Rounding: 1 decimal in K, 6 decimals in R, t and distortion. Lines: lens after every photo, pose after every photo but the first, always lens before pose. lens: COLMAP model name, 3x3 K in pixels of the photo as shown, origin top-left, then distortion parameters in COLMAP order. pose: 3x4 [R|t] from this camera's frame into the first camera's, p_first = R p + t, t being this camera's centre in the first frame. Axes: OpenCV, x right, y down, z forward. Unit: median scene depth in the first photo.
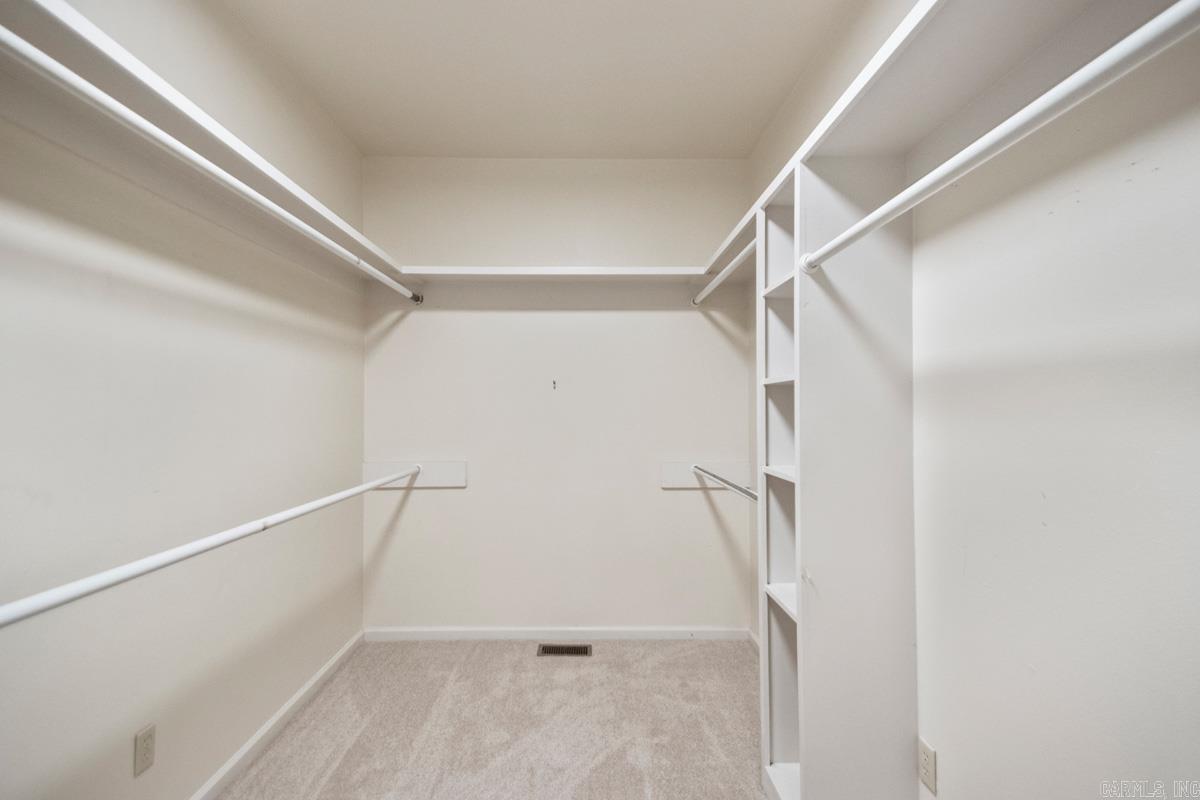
lens RADIAL K [[556.5, 0, 592.7], [0, 556.5, 405.4], [0, 0, 1]] dist [0.027049, -0.013041]
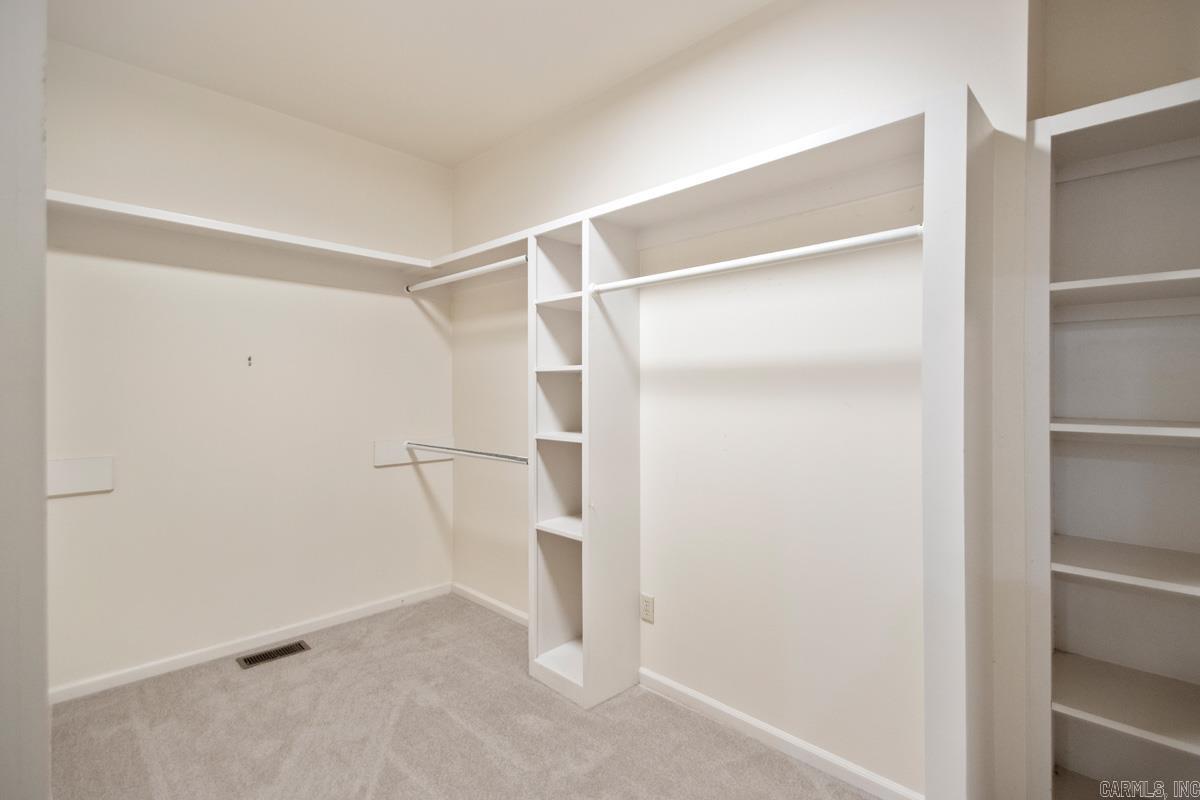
lens RADIAL K [[556.5, 0, 606.4], [0, 556.5, 390.5], [0, 0, 1]] dist [0.027049, -0.013041]
pose [[0.704653, 0.000288, 0.709552, -0.357366], [-0.007184, 0.999952, 0.006728, -0.001526], [-0.709515, -0.009838, 0.704621, -0.029153]]
